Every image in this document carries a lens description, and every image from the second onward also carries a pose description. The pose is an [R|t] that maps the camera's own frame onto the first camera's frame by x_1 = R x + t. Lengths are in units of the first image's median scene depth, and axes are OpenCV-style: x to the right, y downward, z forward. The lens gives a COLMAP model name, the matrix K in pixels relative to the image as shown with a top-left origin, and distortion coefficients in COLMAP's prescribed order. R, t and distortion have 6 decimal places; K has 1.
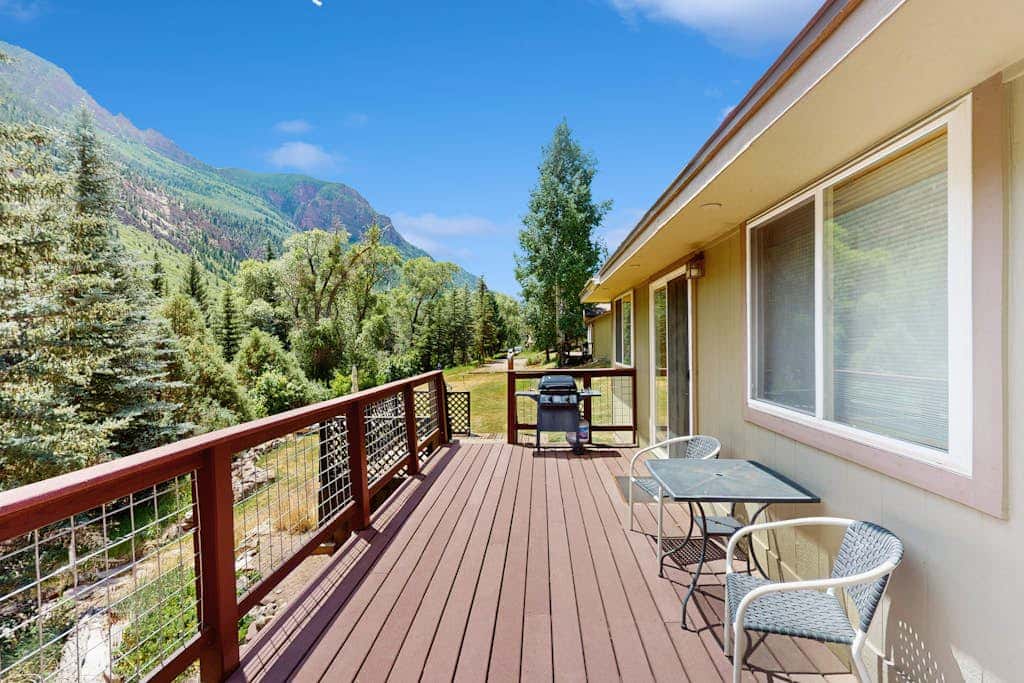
lens RADIAL K [[462.5, 0, 533.7], [0, 462.5, 337.1], [0, 0, 1]] dist [0.001803, 0.000064]
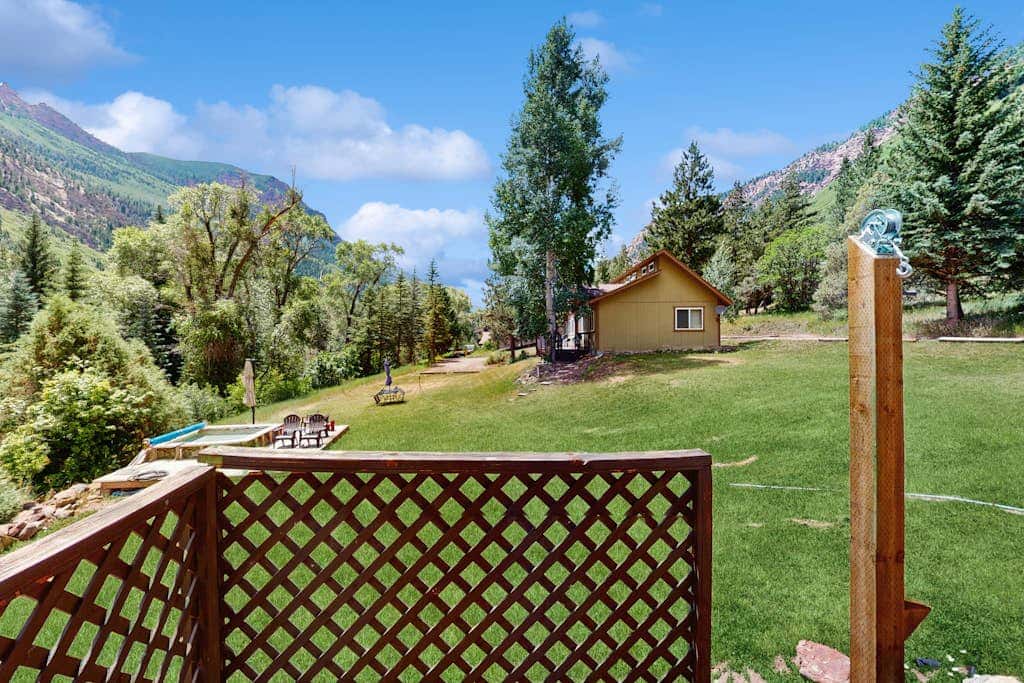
lens RADIAL K [[462.5, 0, 522.2], [0, 462.5, 341.6], [0, 0, 1]] dist [0.001803, 0.000064]
pose [[0.994983, -0.002052, 0.100021, -0.047080], [0.001379, 0.999976, 0.006792, 0.017562], [-0.100033, -0.006620, 0.994962, 0.189150]]
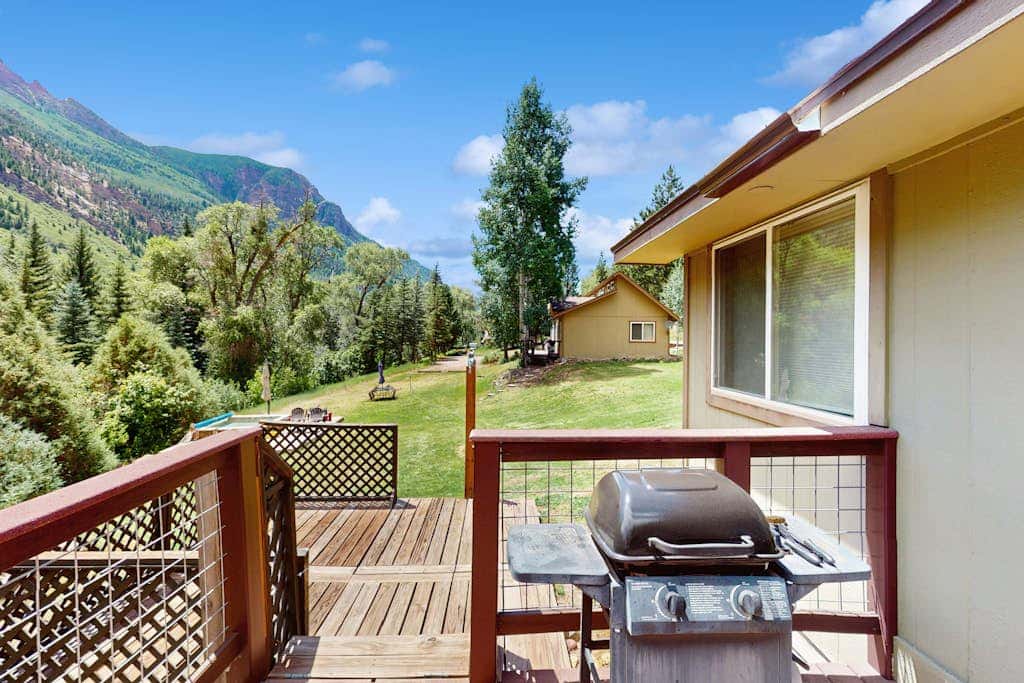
lens RADIAL K [[462.5, 0, 527.1], [0, 462.5, 334.1], [0, 0, 1]] dist [0.001803, 0.000064]
pose [[0.996244, 0.016164, 0.085073, -0.007813], [-0.016290, 0.999867, 0.000789, 0.000903], [-0.085048, -0.002172, 0.996374, 0.096409]]
